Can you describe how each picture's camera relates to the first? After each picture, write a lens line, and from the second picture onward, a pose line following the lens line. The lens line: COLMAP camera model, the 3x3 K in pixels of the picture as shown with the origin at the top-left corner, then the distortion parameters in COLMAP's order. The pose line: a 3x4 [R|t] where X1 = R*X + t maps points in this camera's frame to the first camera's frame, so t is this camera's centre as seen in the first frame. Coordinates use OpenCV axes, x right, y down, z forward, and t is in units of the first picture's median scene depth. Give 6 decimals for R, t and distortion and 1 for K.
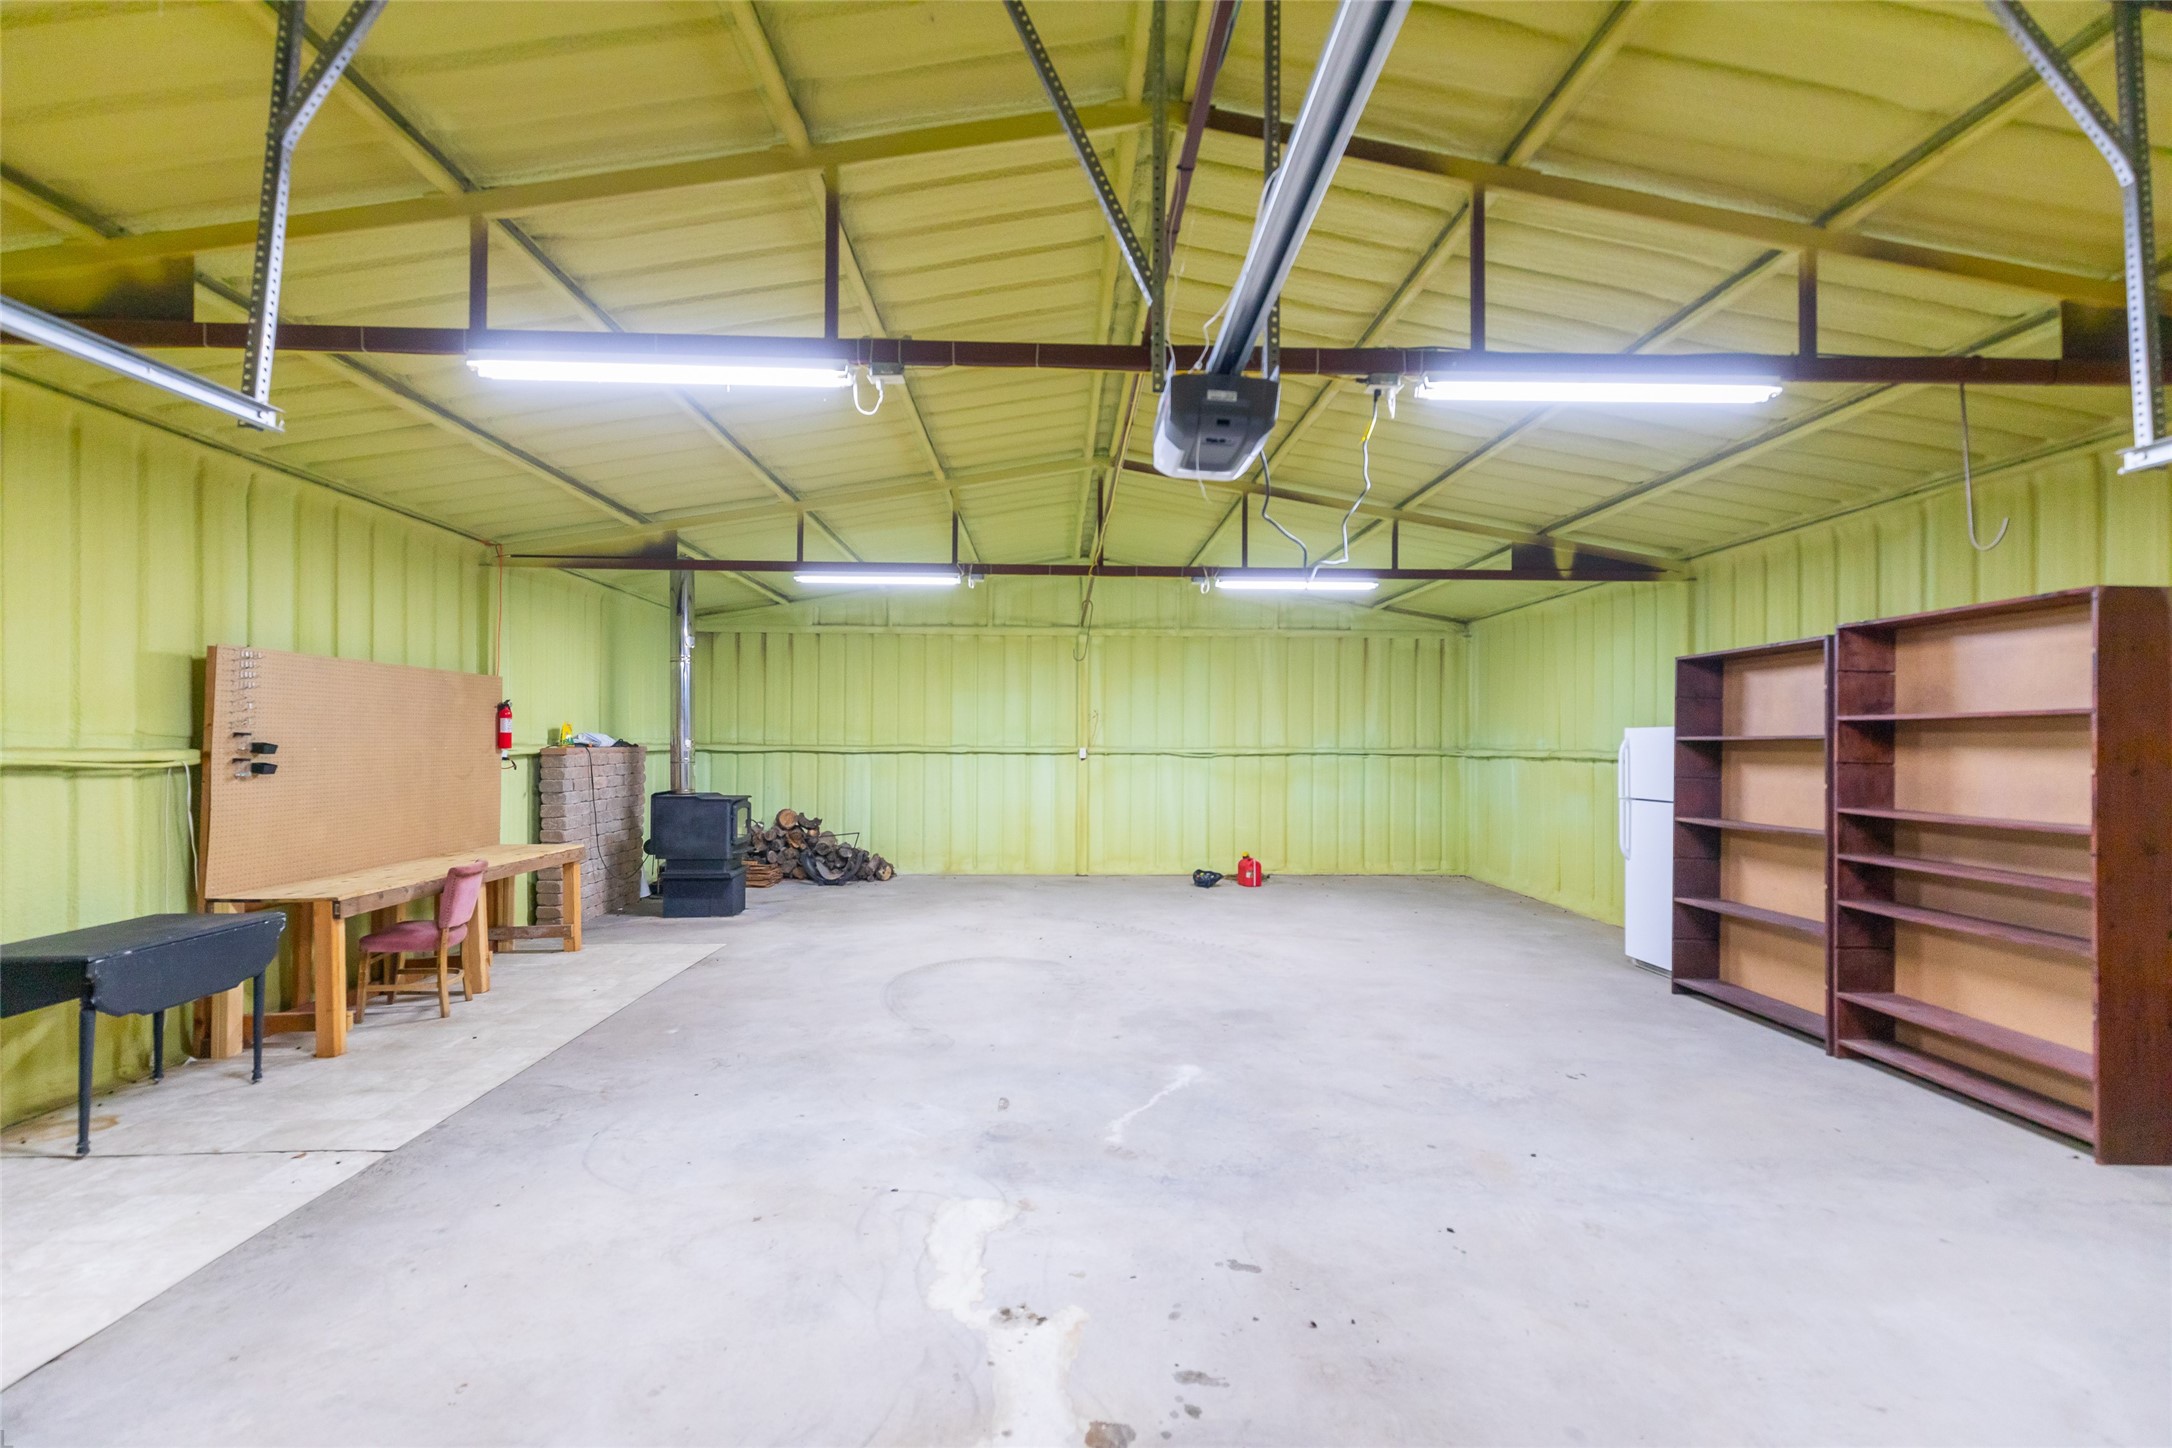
lens RADIAL K [[1007.9, 0, 1078.5], [0, 1007.9, 738.2], [0, 0, 1]] dist [0.004106, 0.001852]
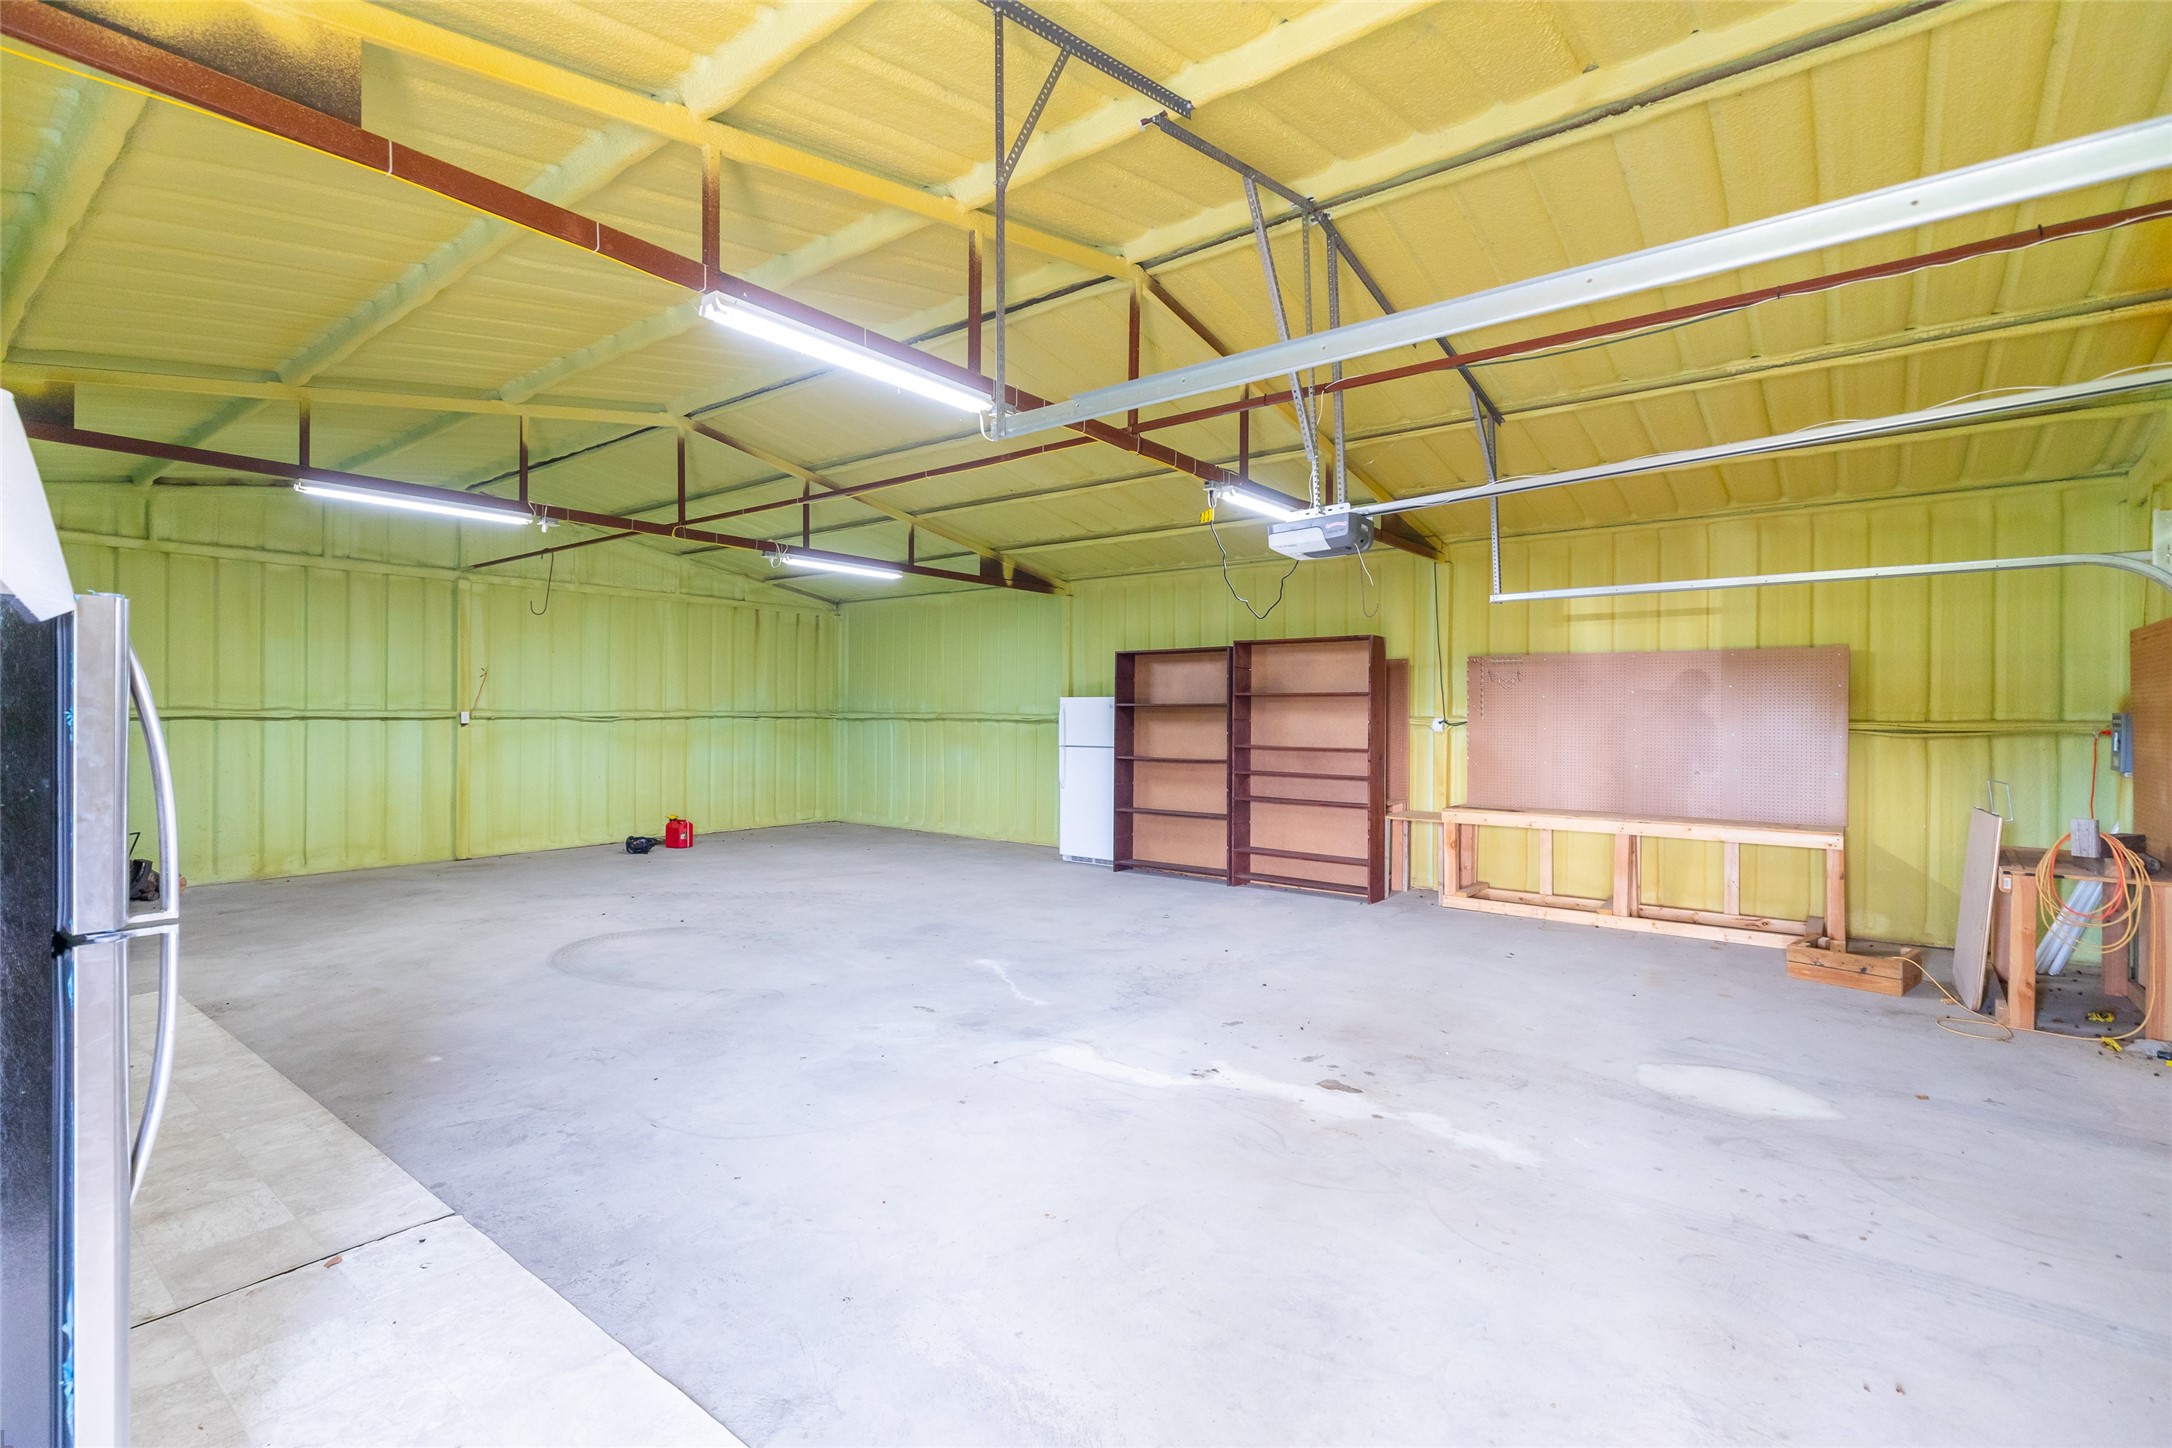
lens RADIAL K [[1007.9, 0, 1098.5], [0, 1007.9, 710.1], [0, 0, 1]] dist [0.004106, 0.001852]
pose [[0.630044, 0.001256, 0.776559, -0.678396], [-0.007340, 0.999964, 0.004337, 0.002232], [-0.776525, -0.008432, 0.630030, 0.072240]]
